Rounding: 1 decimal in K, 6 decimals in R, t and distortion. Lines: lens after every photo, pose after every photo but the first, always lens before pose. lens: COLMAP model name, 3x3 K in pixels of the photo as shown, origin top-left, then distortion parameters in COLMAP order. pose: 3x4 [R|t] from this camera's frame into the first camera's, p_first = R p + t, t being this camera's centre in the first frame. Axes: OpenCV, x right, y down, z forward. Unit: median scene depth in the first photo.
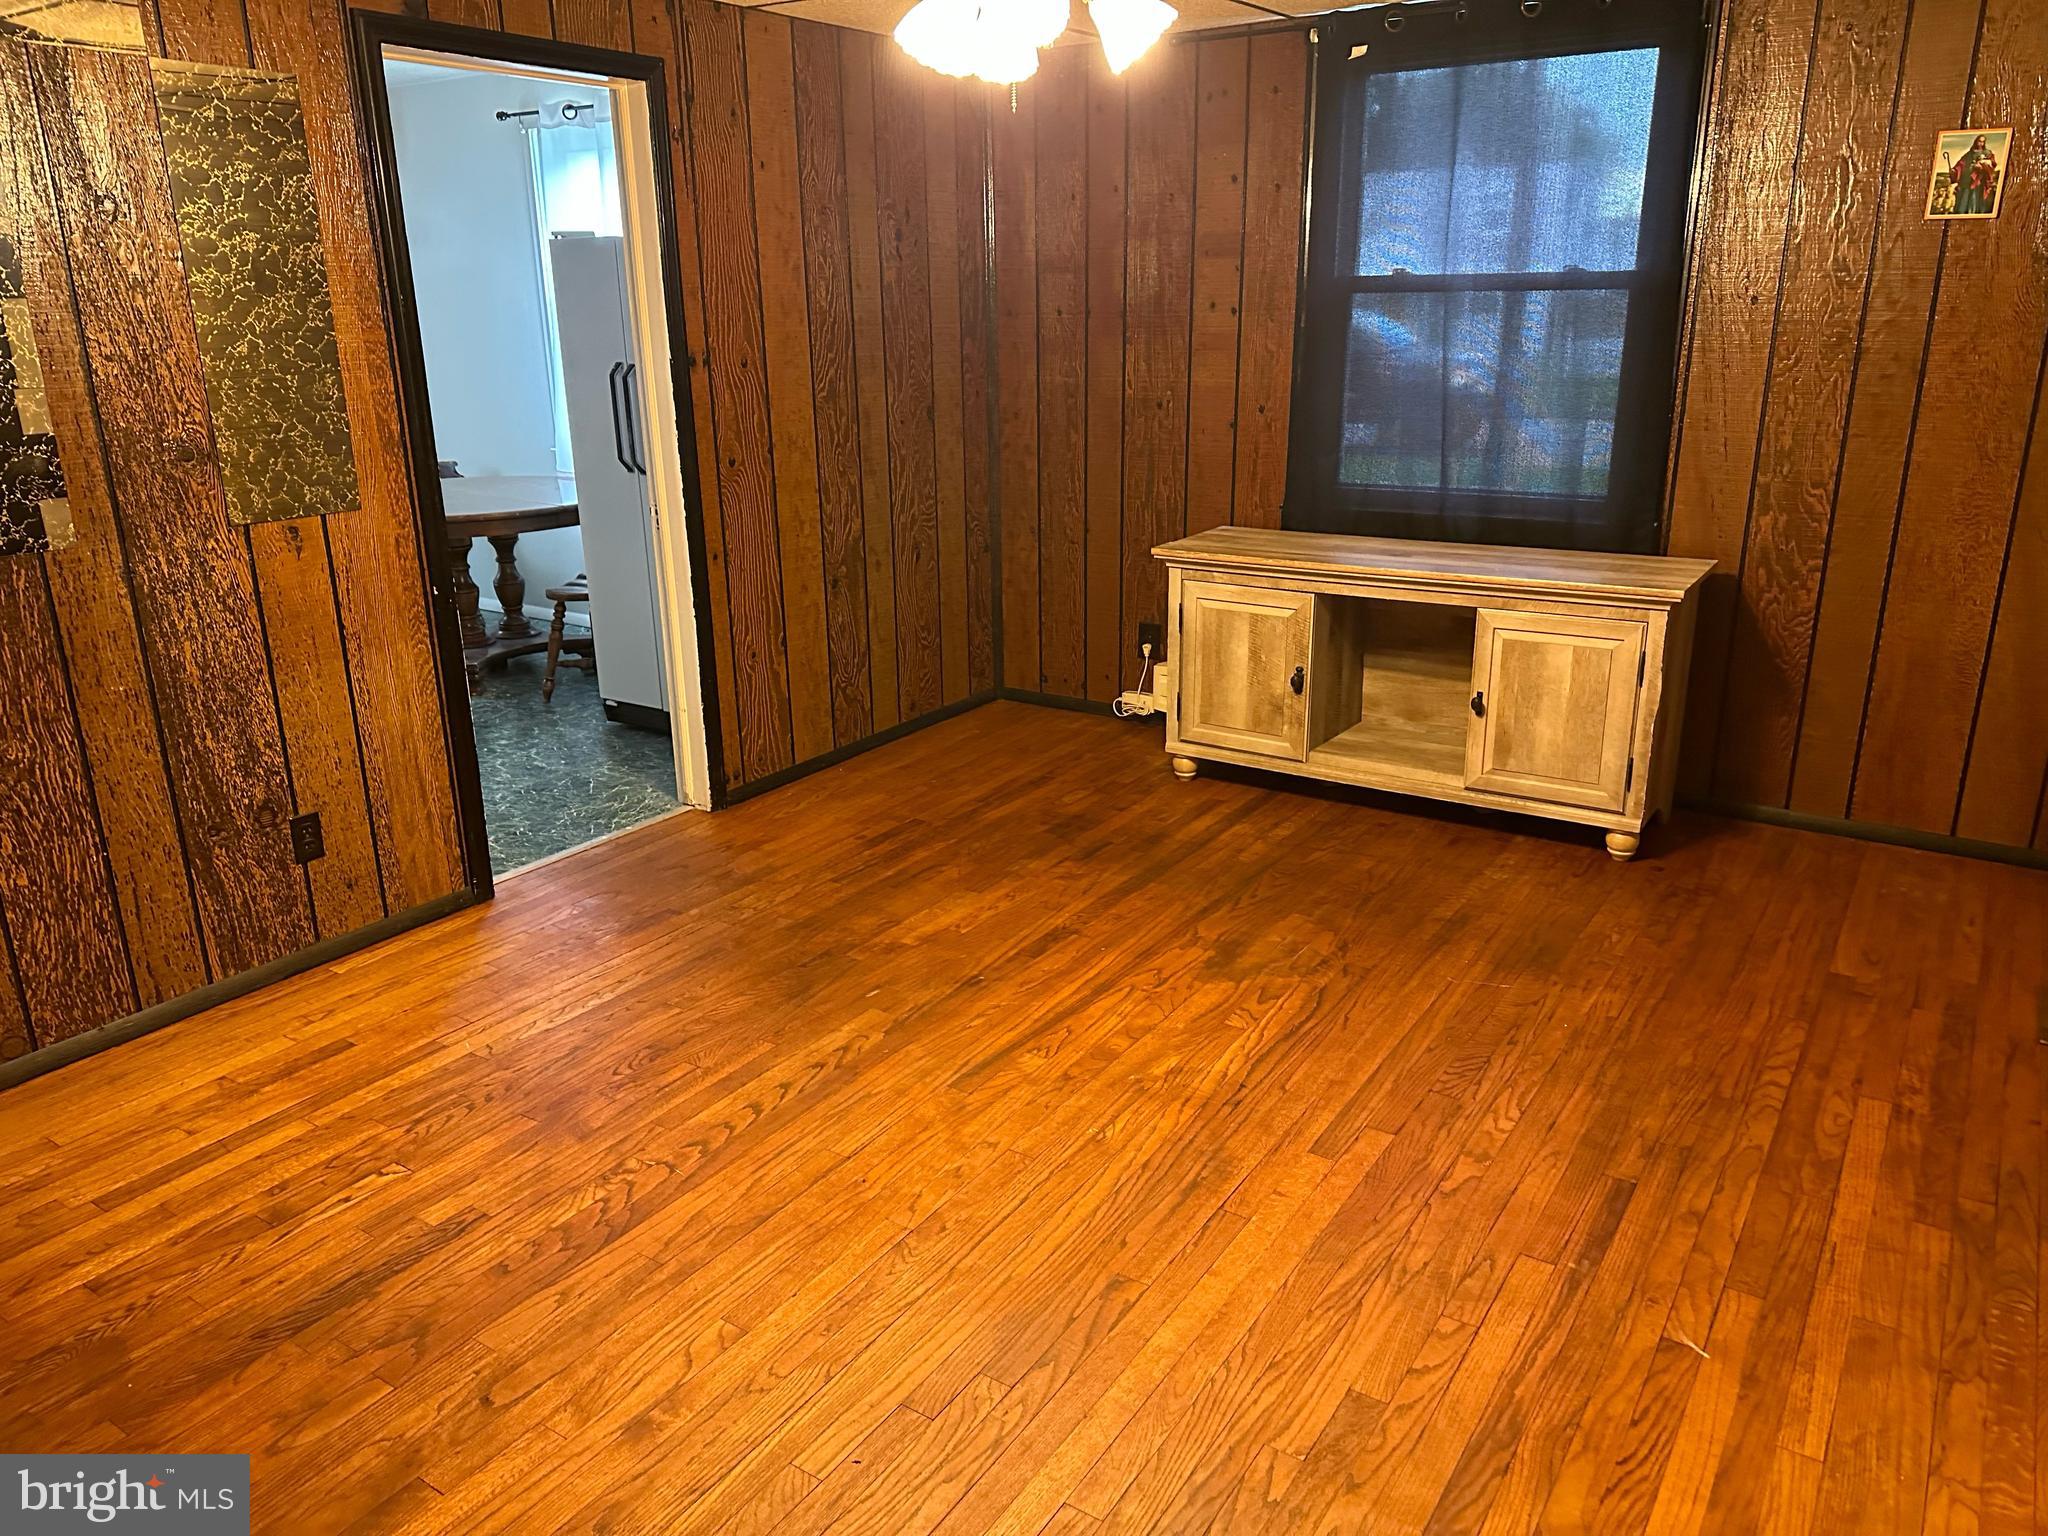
lens RADIAL K [[1465.7, 0, 1024.0], [0, 1465.7, 768.0], [0, 0, 1]] dist [0.133921, -0.161400]
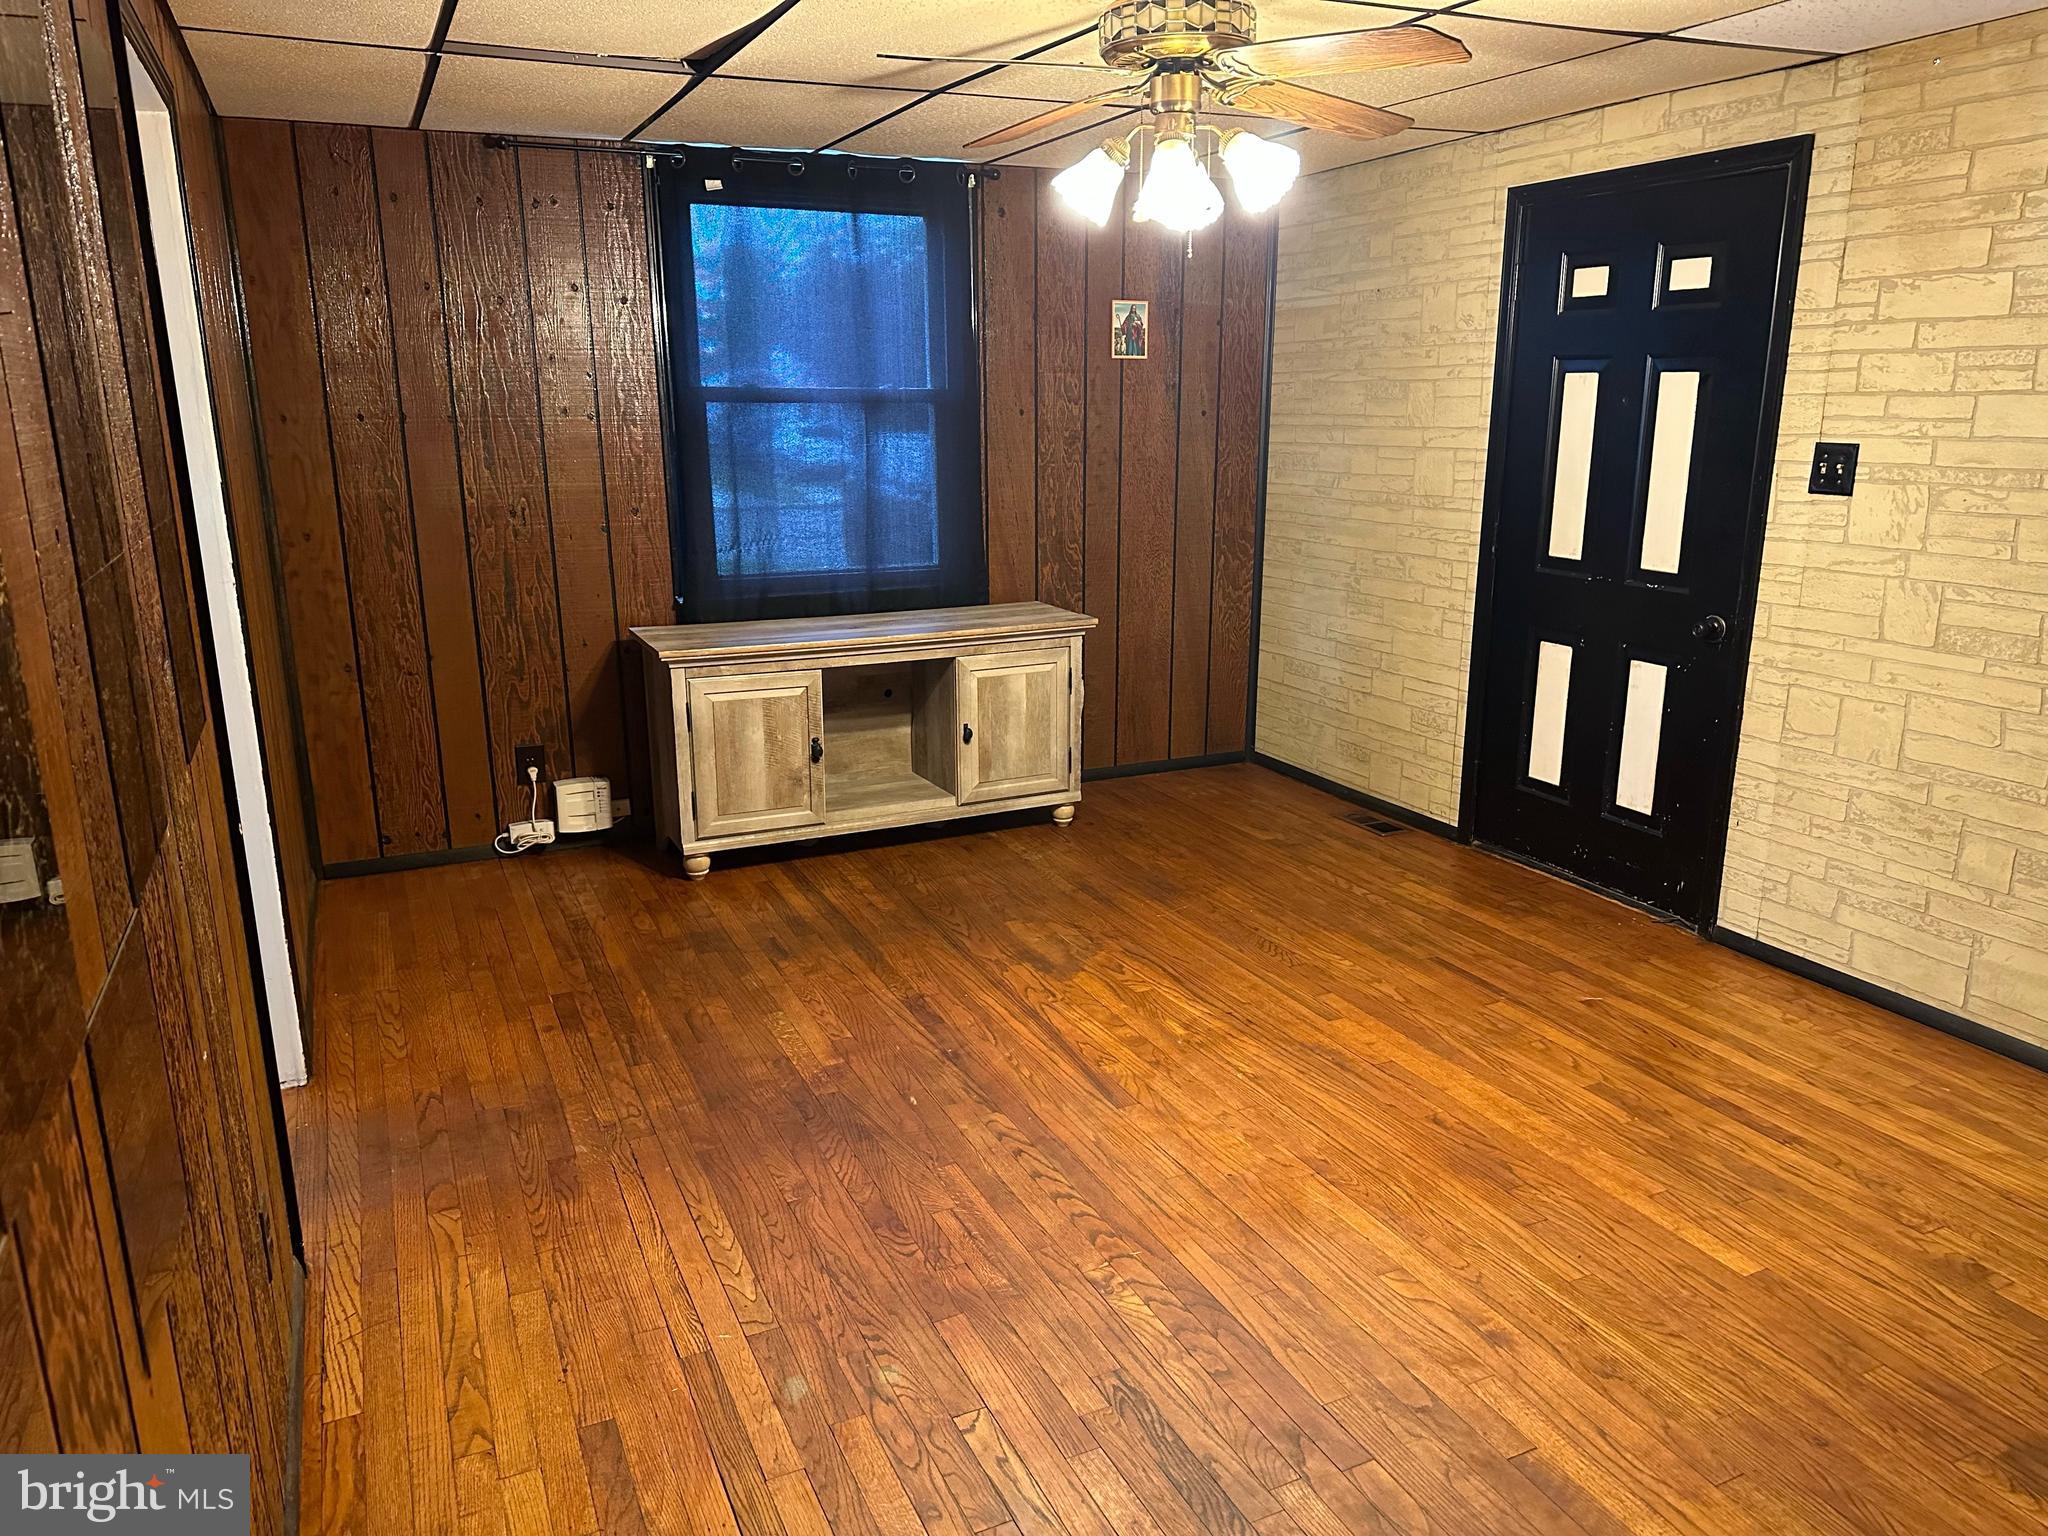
lens RADIAL K [[1454.1, 0, 1067.4], [0, 1454.1, 775.0], [0, 0, 1]] dist [0.152799, -0.157451]
pose [[0.503135, -0.211164, 0.838012, -0.695692], [0.260723, 0.961596, 0.085769, -0.095094], [-0.823941, 0.175335, 0.538868, 0.294939]]
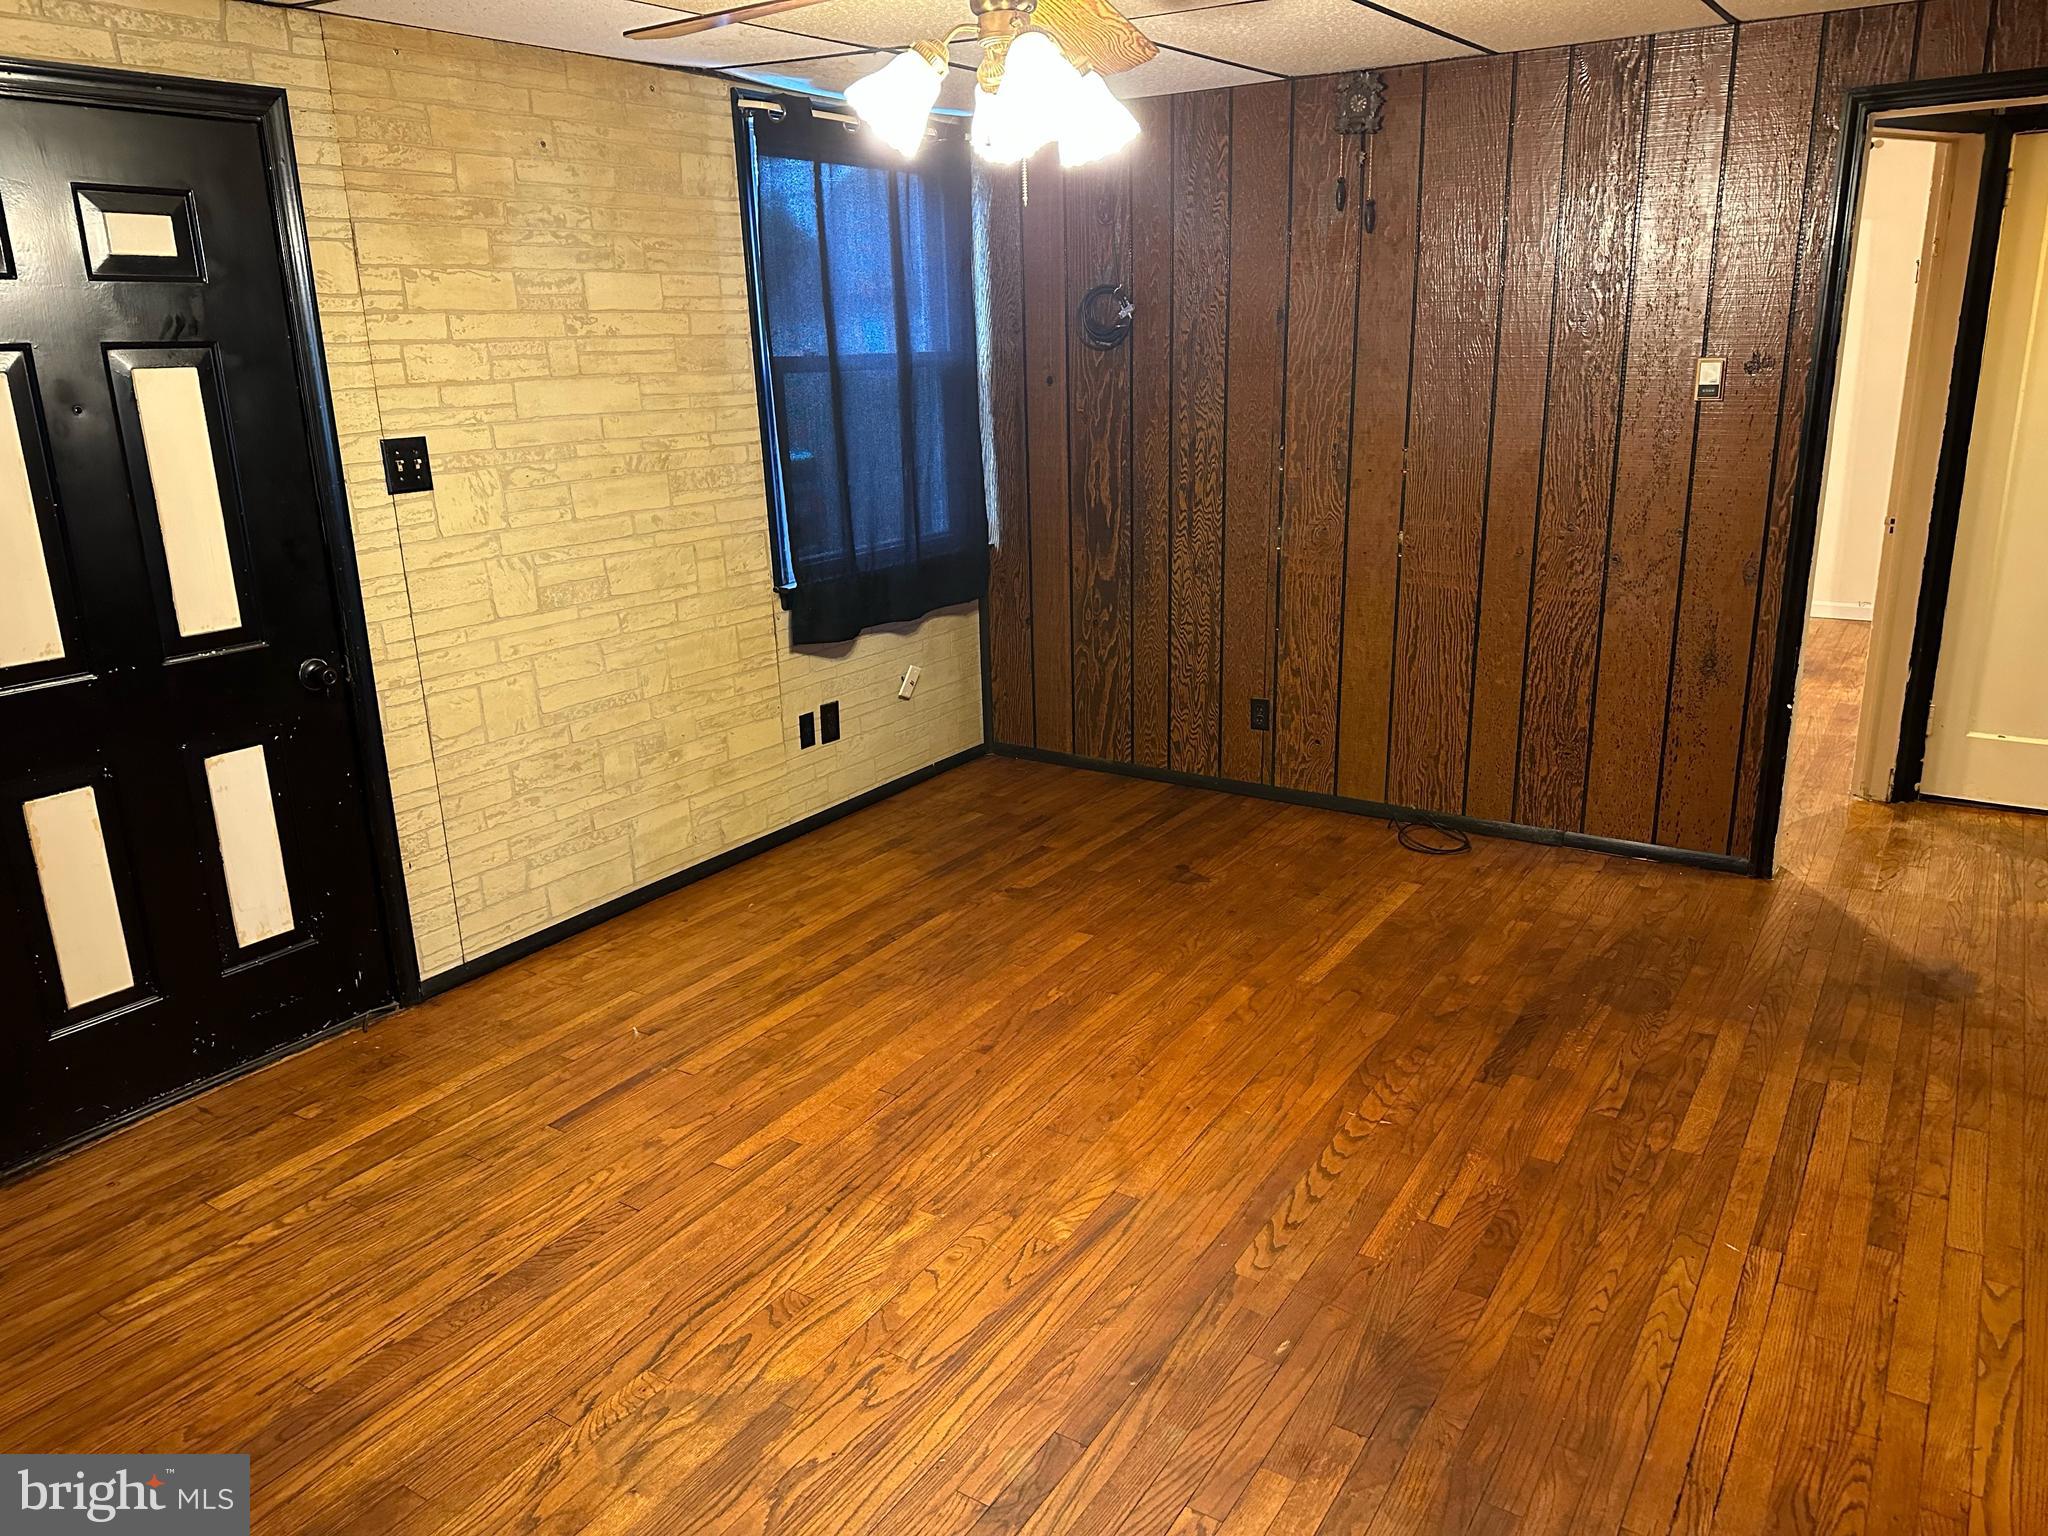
lens RADIAL K [[1445.5, 0, 1027.6], [0, 1445.5, 780.9], [0, 0, 1]] dist [0.020289, -0.003076]
pose [[-0.999079, 0.042816, 0.002941, 0.004646], [0.036815, 0.819799, 0.571466, -0.398634], [0.022057, 0.571048, -0.820620, 1.192881]]
